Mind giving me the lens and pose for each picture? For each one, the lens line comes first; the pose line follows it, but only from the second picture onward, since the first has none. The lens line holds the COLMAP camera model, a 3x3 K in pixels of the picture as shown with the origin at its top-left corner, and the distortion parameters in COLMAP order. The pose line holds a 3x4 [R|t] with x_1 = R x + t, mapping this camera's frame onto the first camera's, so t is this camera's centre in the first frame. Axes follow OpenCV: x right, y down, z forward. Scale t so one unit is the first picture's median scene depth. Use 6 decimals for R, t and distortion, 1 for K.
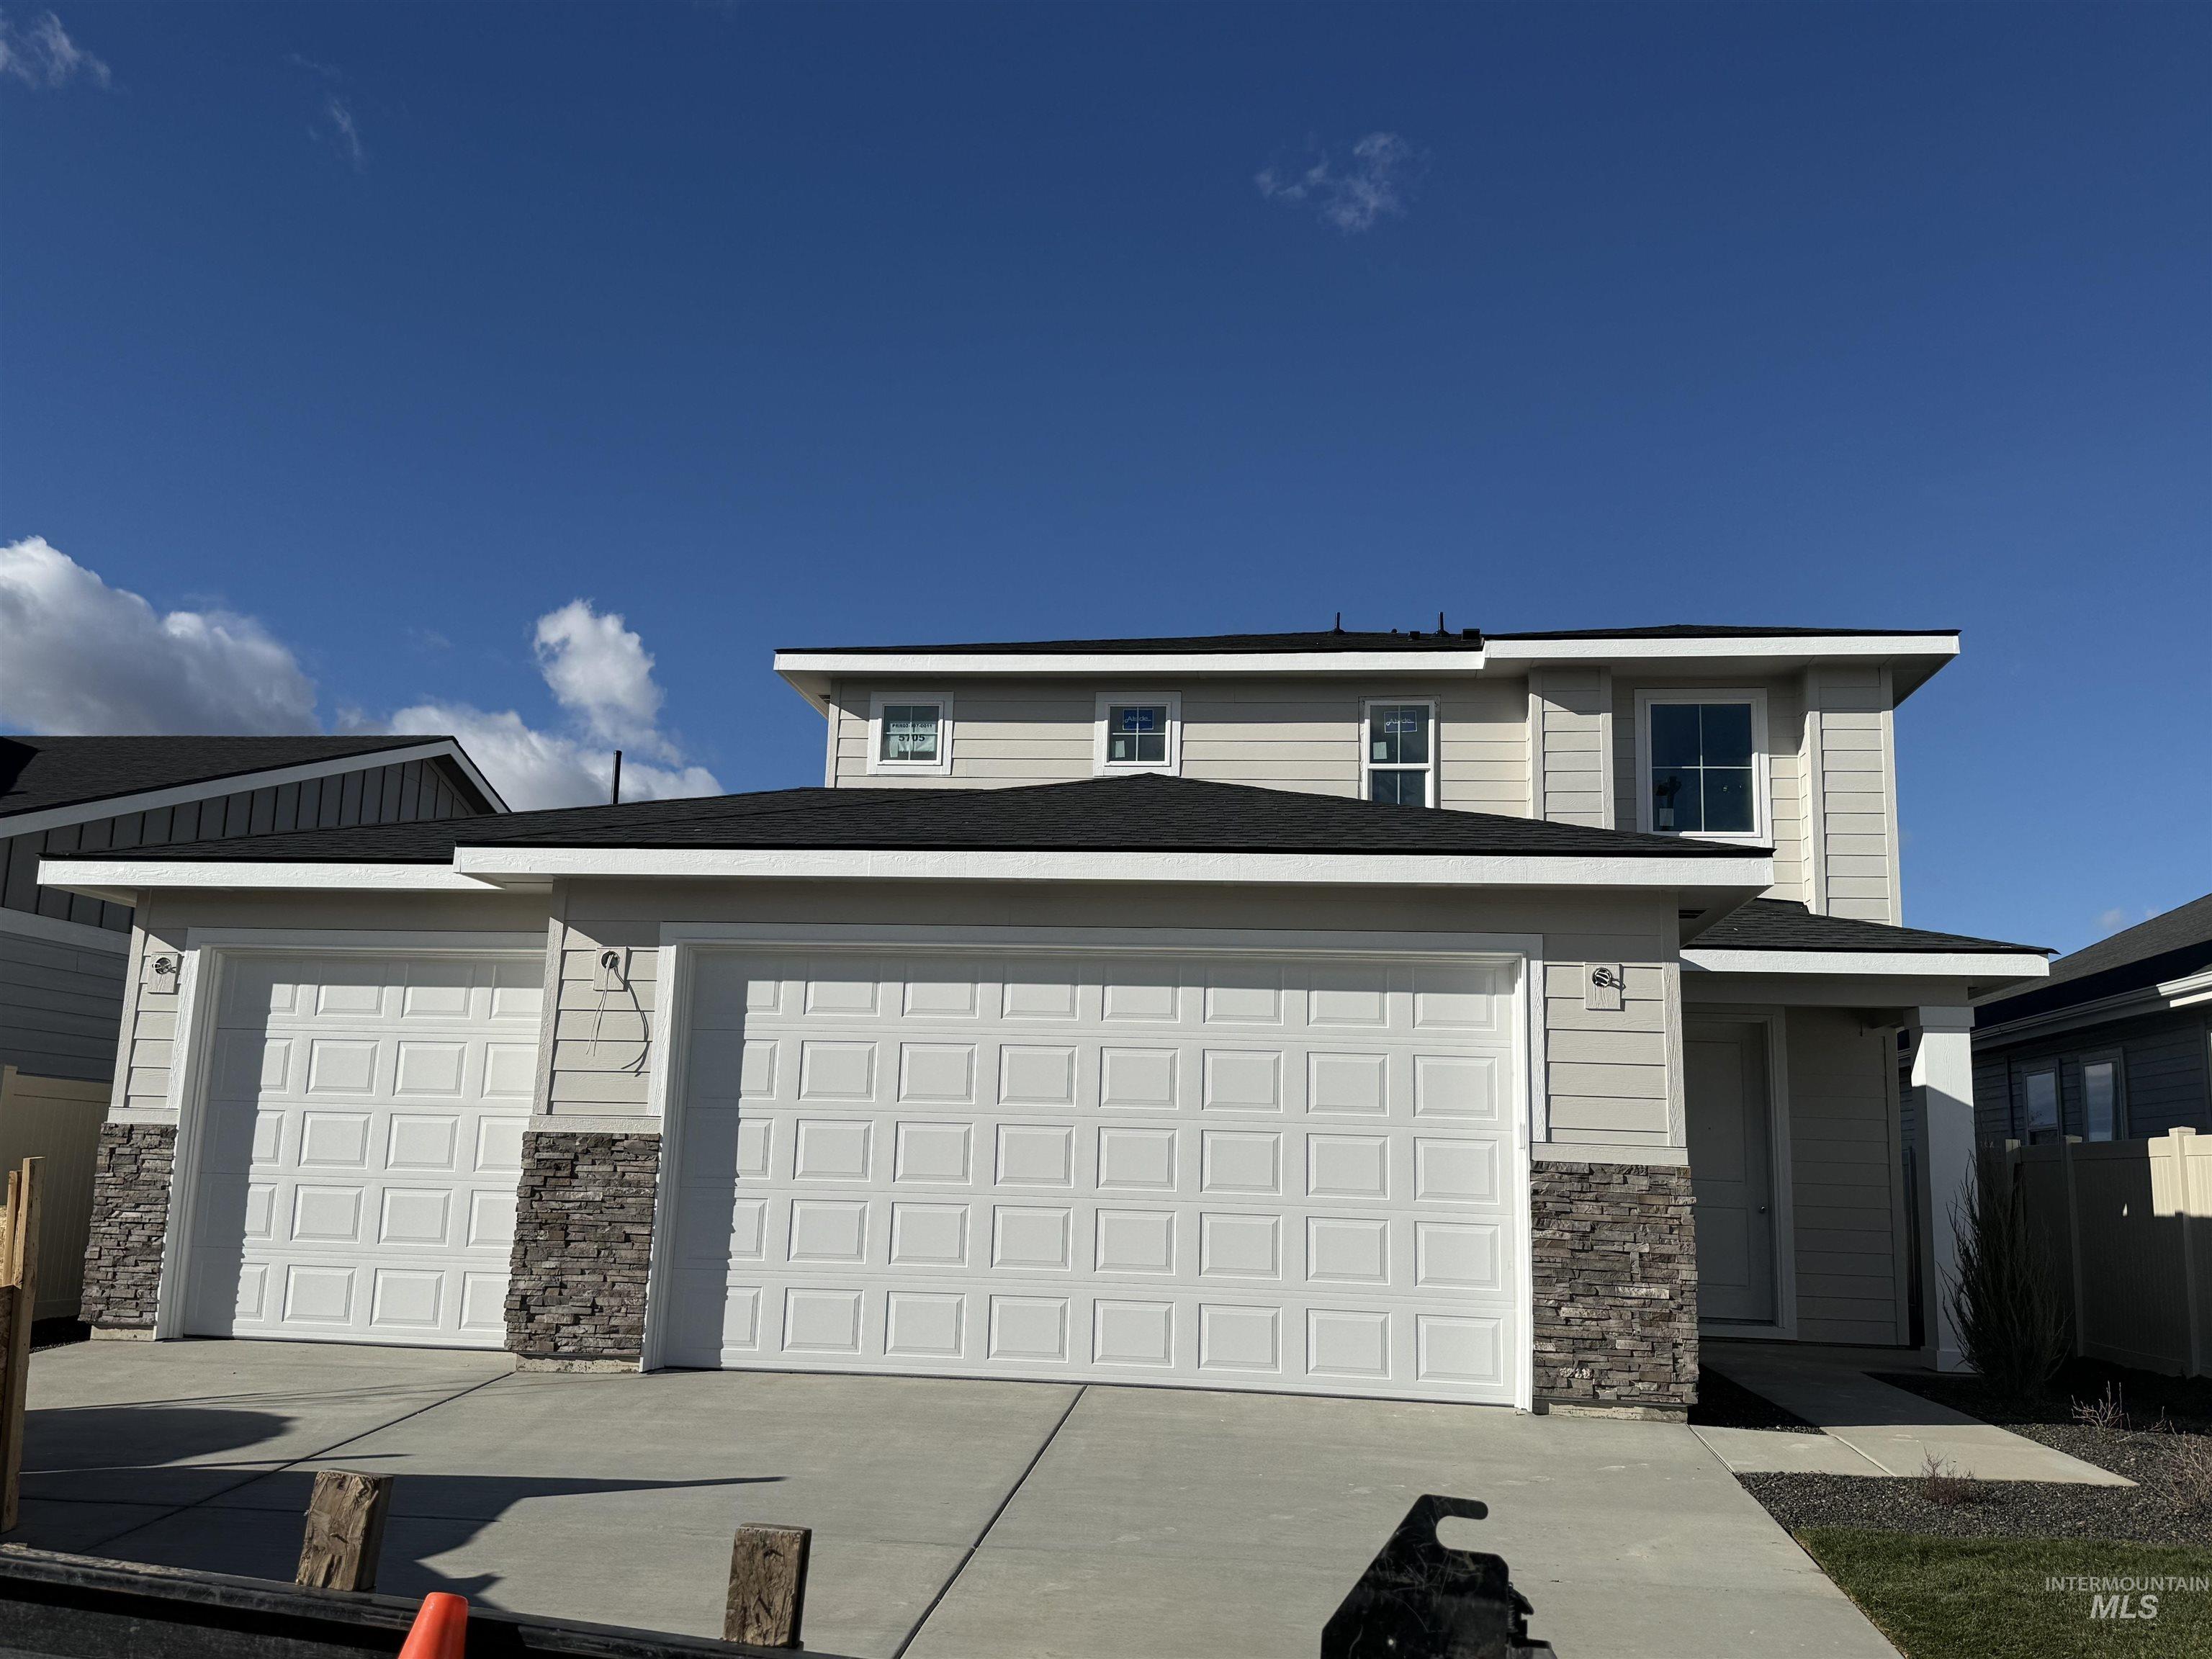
lens RADIAL K [[1867.0, 0, 1106.0], [0, 1867.0, 829.5], [0, 0, 1]] dist [0.180229, -0.364379]
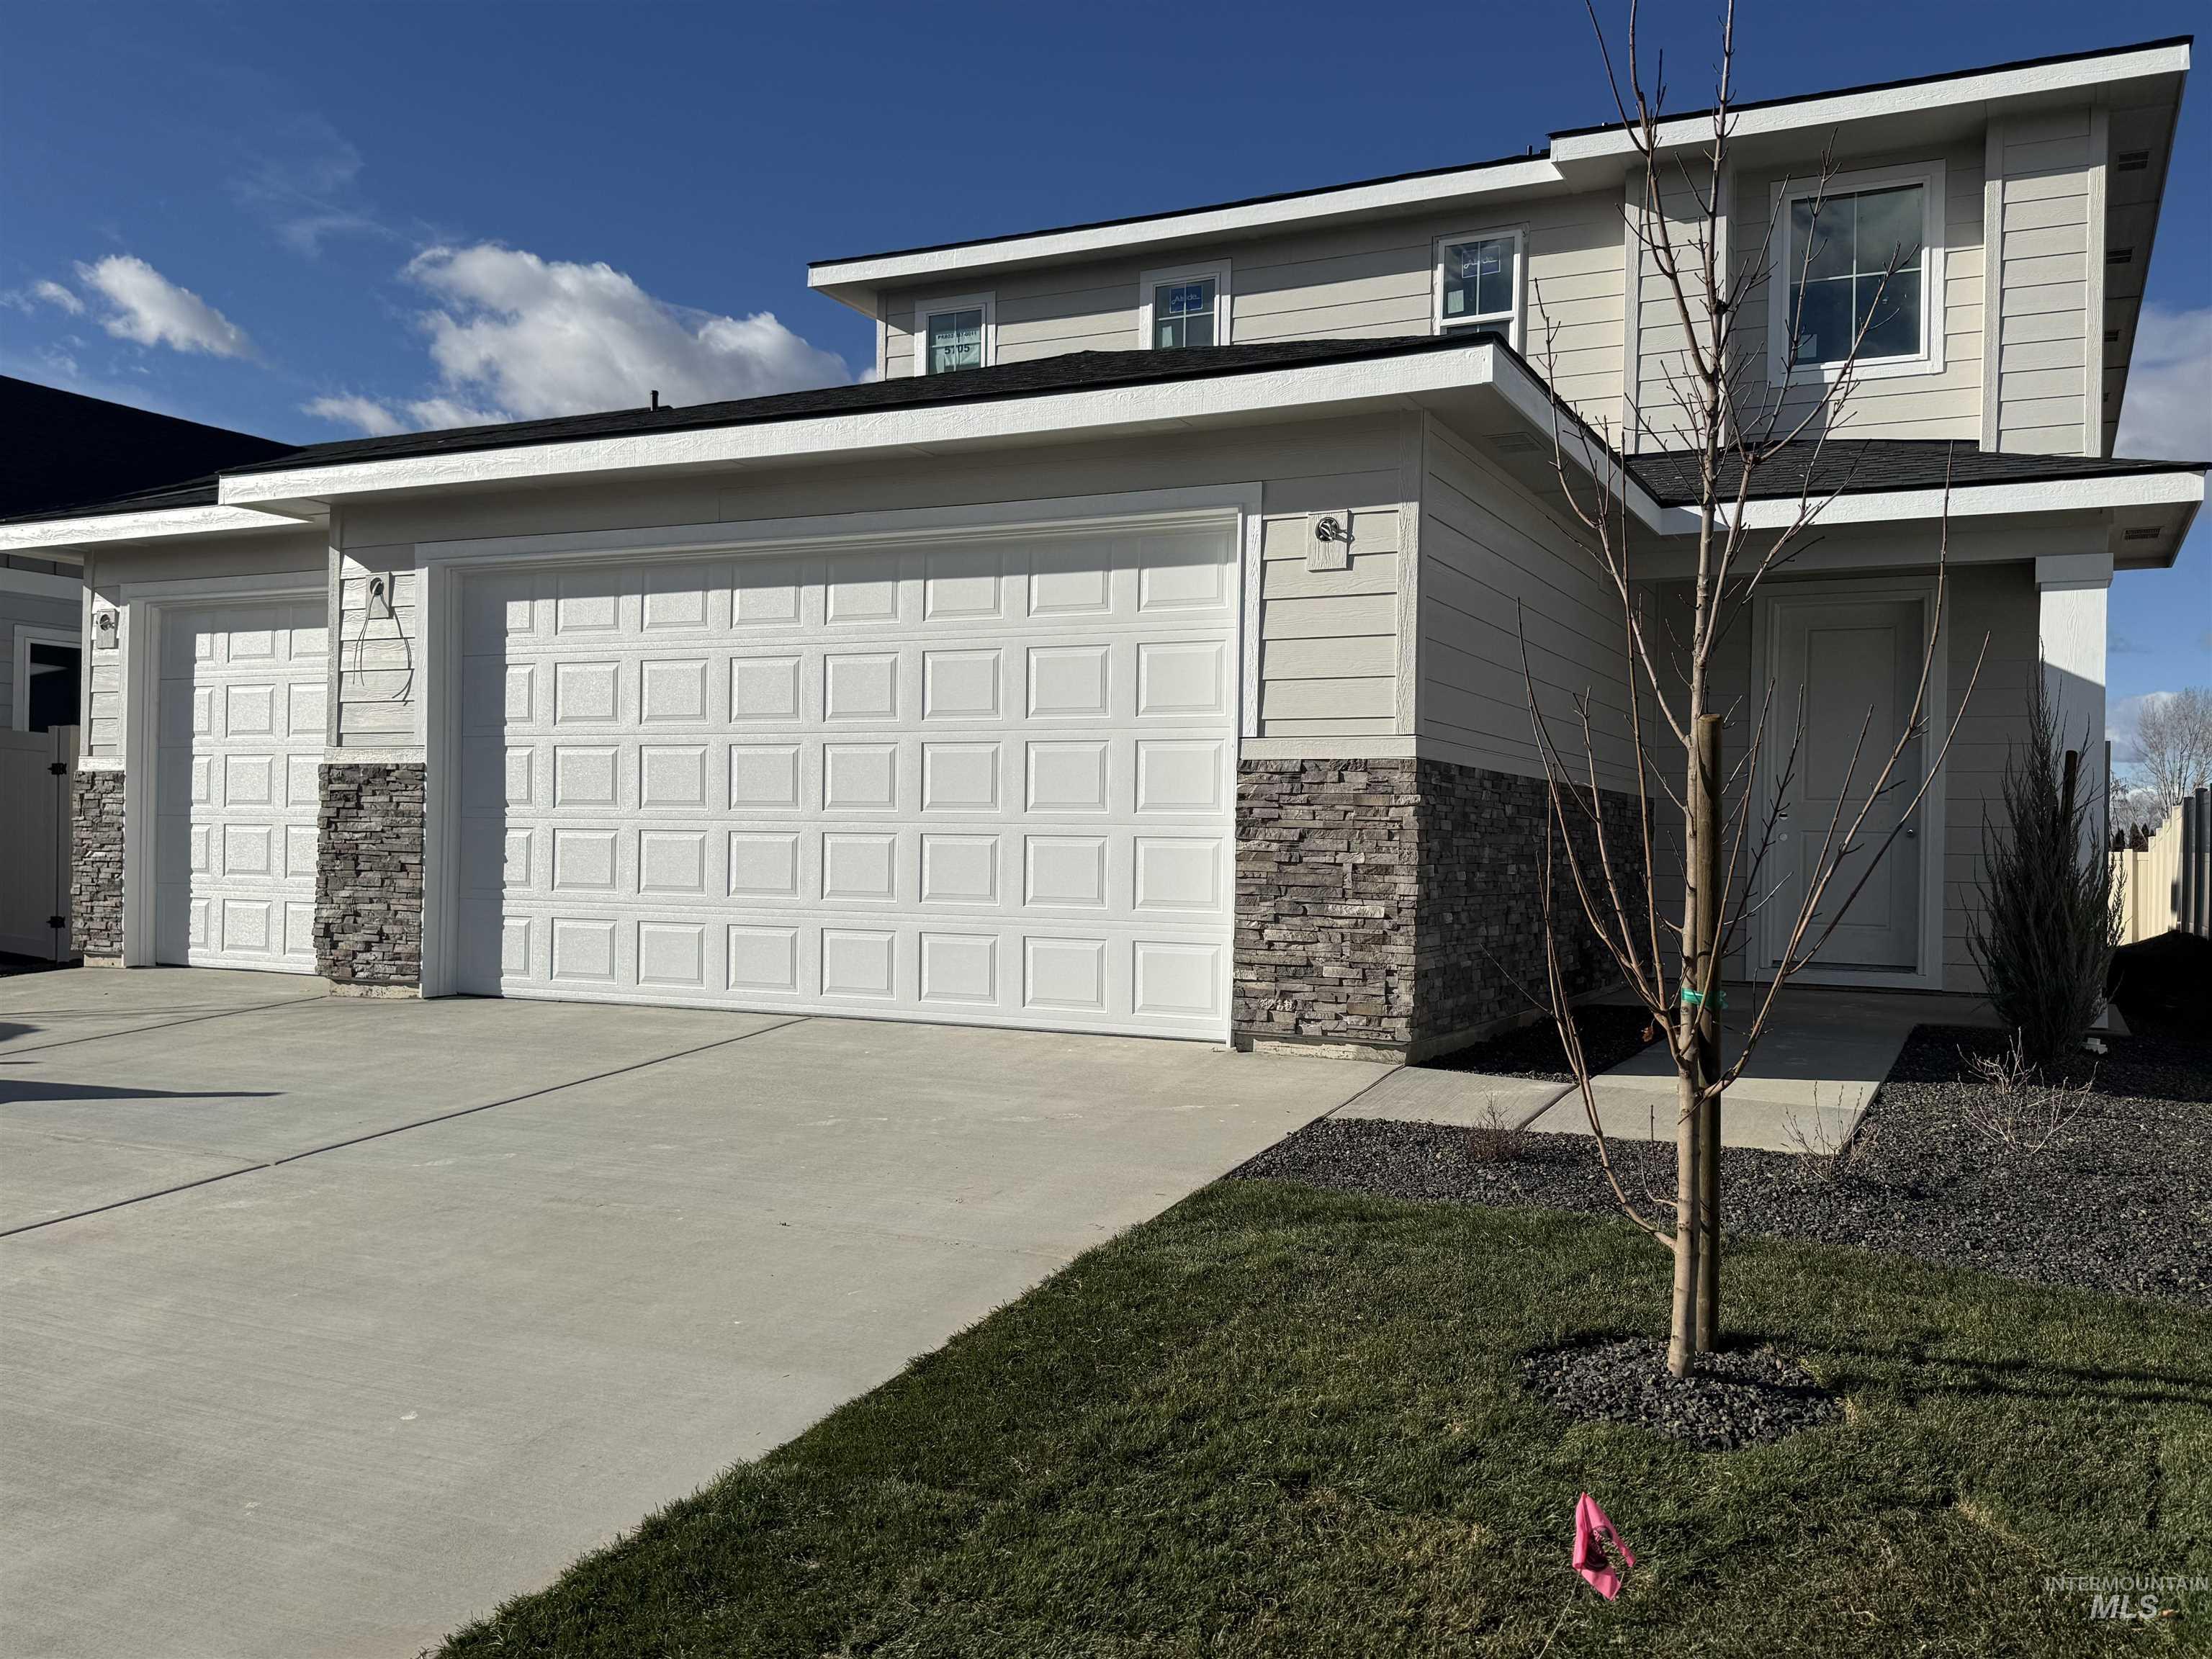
lens RADIAL K [[1867.0, 0, 1106.0], [0, 1867.0, 829.5], [0, 0, 1]] dist [0.180229, -0.364379]
pose [[0.942657, -0.019261, -0.333208, 0.420101], [0.074834, 0.985113, 0.154763, 0.070635], [0.325267, -0.170824, 0.930065, 0.203994]]
